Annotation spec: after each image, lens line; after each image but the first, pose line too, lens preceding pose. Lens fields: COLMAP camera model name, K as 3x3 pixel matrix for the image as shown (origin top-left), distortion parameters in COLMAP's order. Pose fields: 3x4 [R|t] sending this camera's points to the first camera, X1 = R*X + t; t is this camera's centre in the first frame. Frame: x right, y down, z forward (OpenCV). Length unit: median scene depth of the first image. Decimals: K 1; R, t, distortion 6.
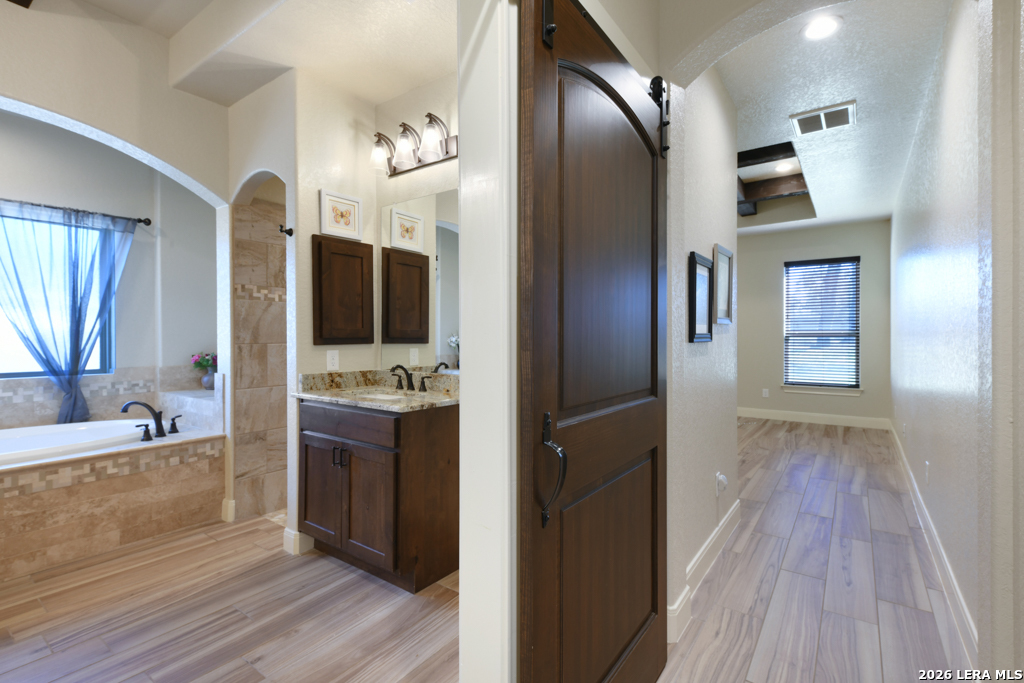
lens RADIAL K [[482.9, 0, 517.9], [0, 482.9, 337.5], [0, 0, 1]] dist [0.028401, -0.004814]
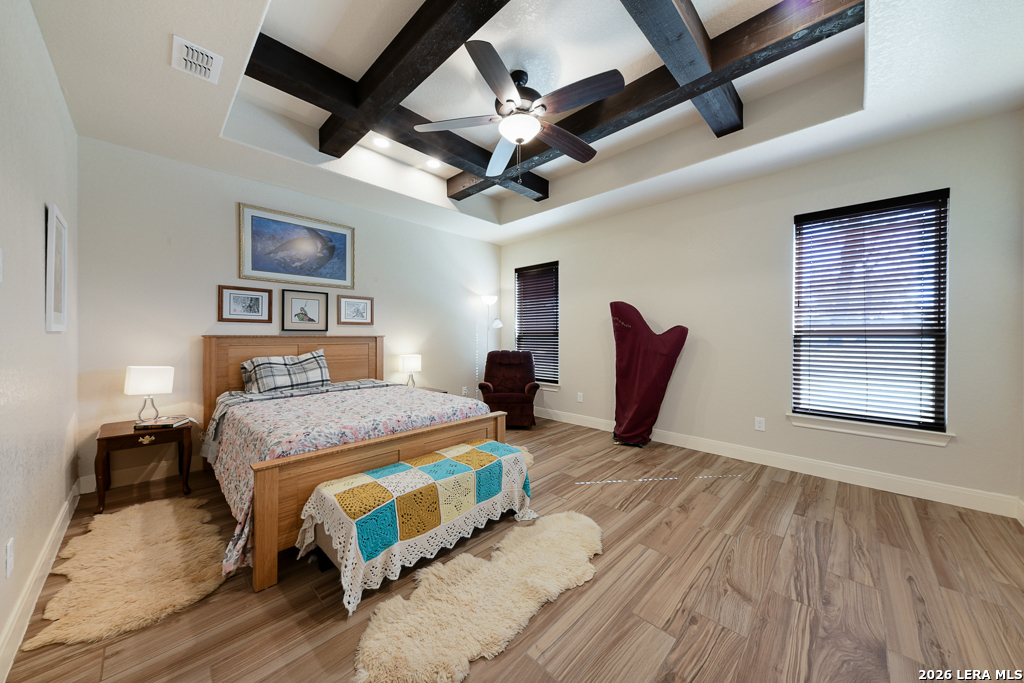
lens RADIAL K [[357.2, 0, 515.0], [0, 357.2, 338.2], [0, 0, 1]] dist [0.007079, -0.001049]
pose [[0.987948, 0.007251, -0.154617, 0.170032], [-0.007754, 0.999966, -0.002647, 0.003037], [0.154592, 0.003814, 0.987971, 0.312971]]
